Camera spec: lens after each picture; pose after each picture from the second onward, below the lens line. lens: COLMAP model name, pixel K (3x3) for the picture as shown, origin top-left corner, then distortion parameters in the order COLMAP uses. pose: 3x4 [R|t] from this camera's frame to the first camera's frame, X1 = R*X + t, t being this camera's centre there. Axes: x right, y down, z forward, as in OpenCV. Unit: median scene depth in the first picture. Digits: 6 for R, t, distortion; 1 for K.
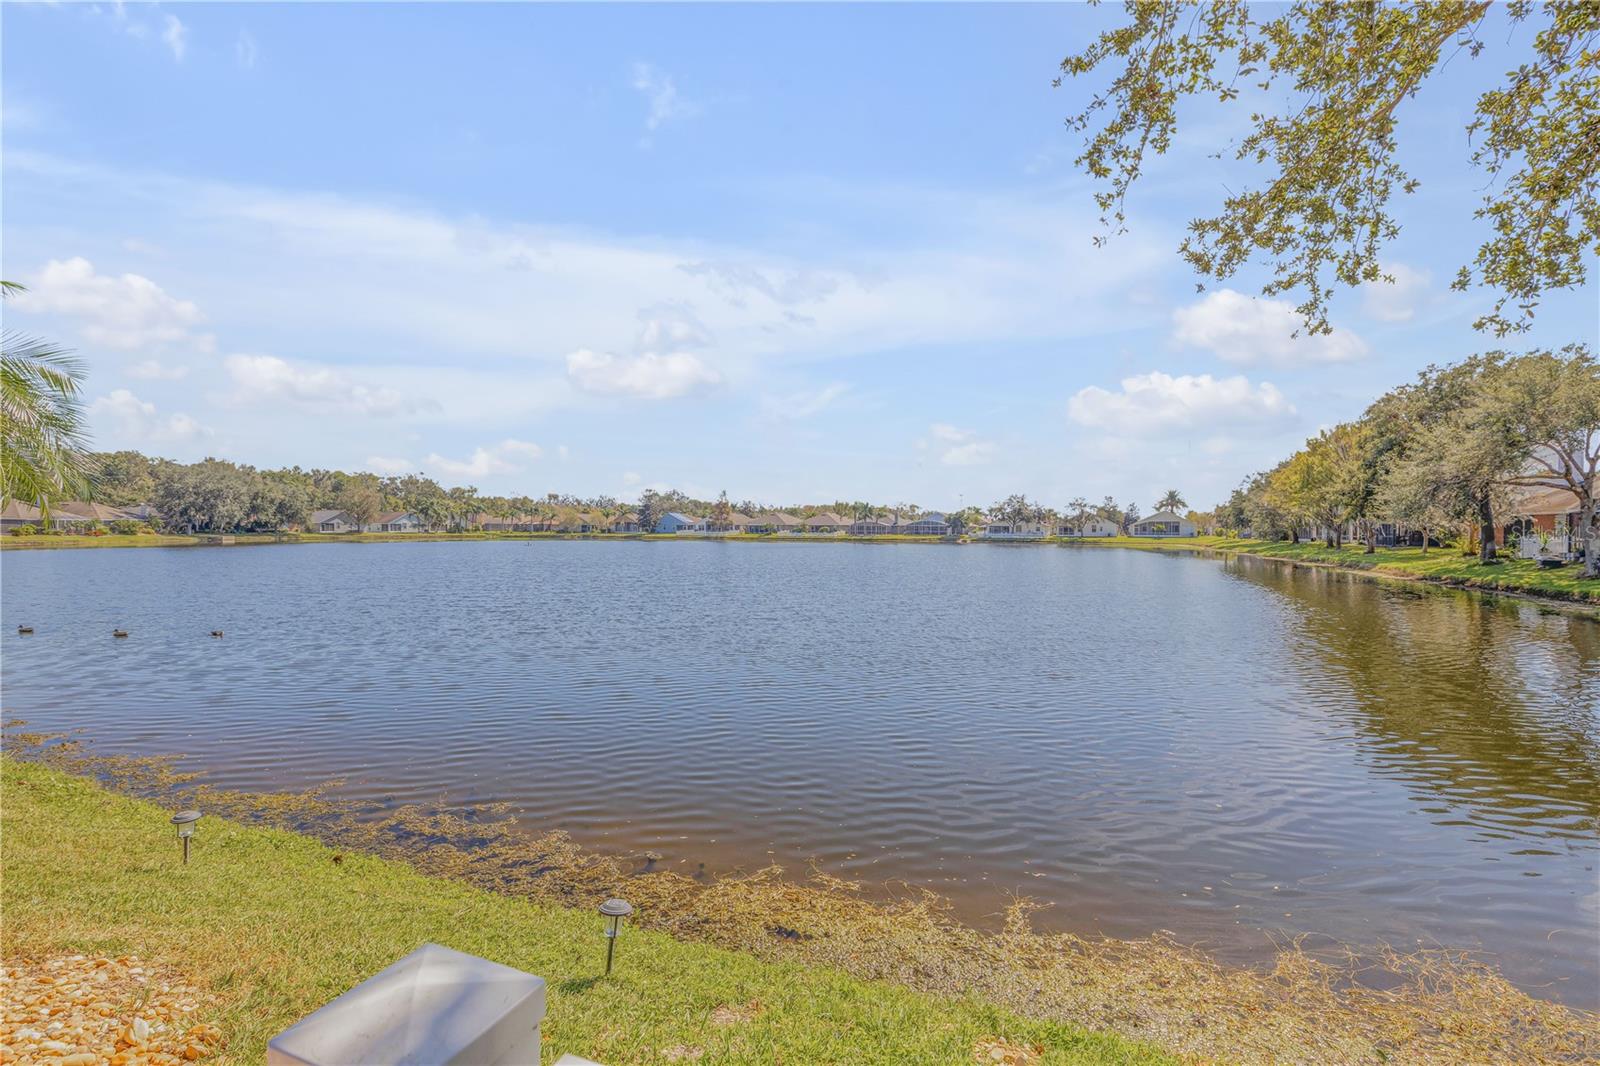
lens RADIAL K [[723.3, 0, 800.0], [0, 723.3, 533.0], [0, 0, 1]] dist [0.003329, 0.000069]
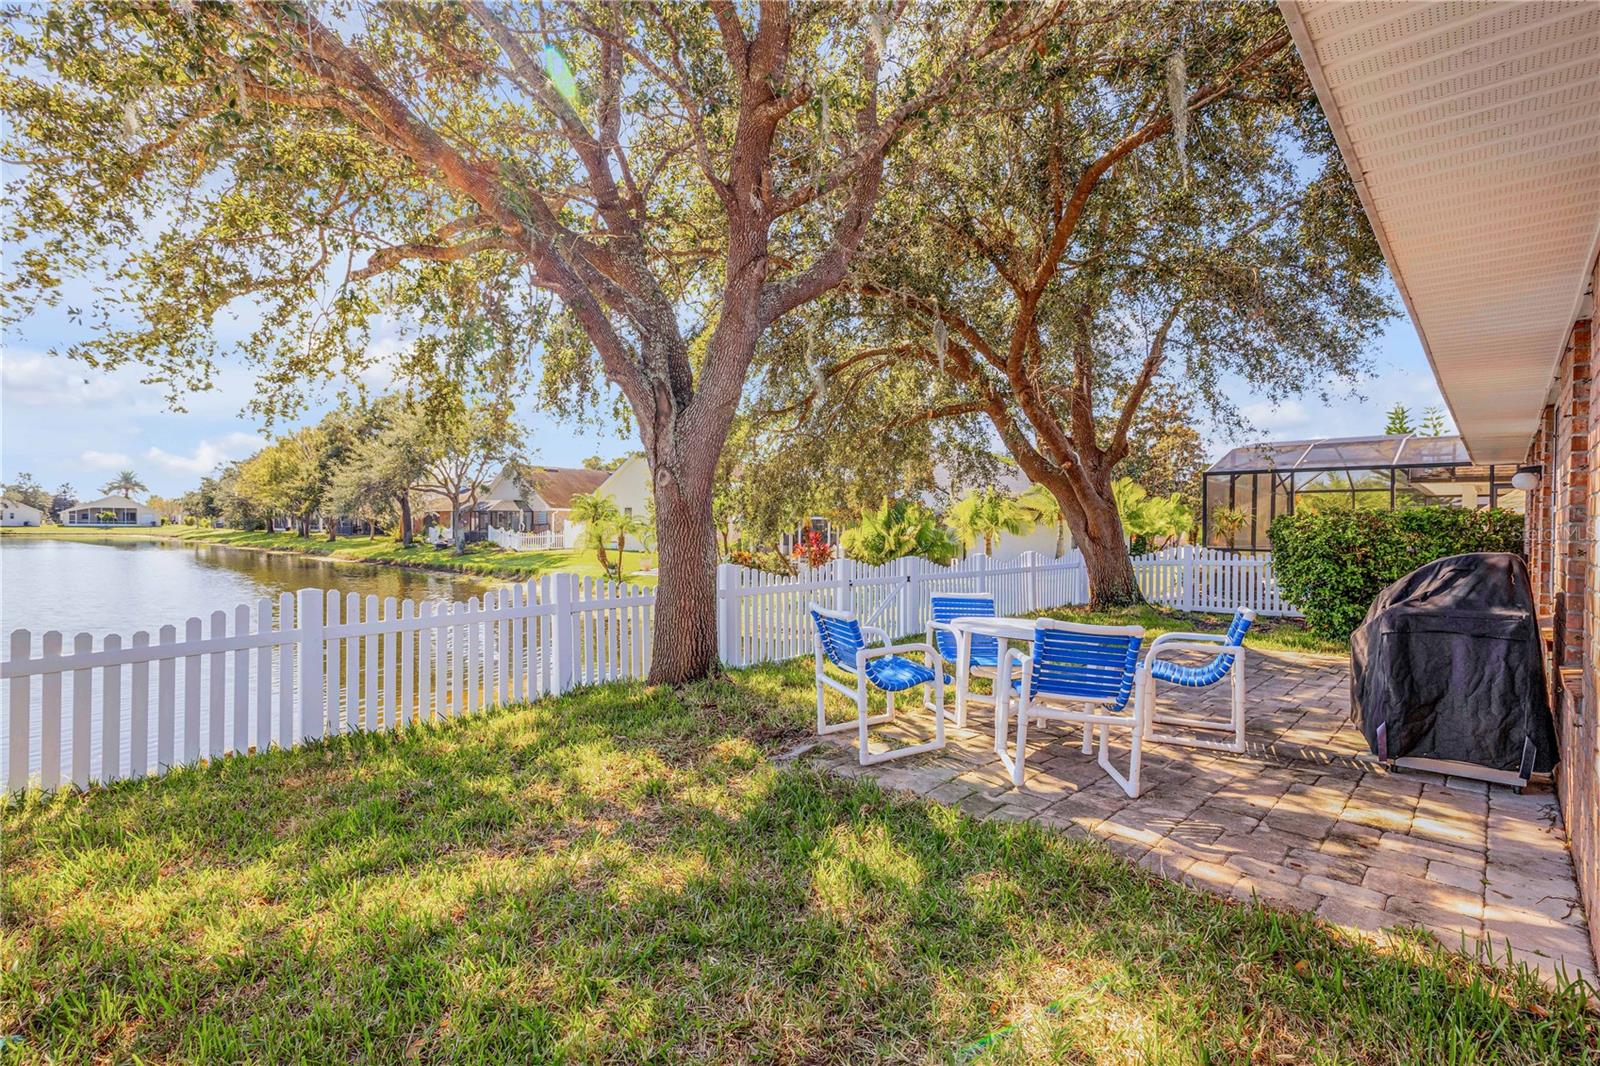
lens RADIAL K [[723.3, 0, 800.0], [0, 723.3, 533.0], [0, 0, 1]] dist [0.003329, 0.000069]
pose [[0.343760, -0.008646, 0.939018, -0.038167], [-0.006237, 0.999915, 0.011490, -0.002988], [-0.939037, -0.009806, 0.343677, -0.095433]]
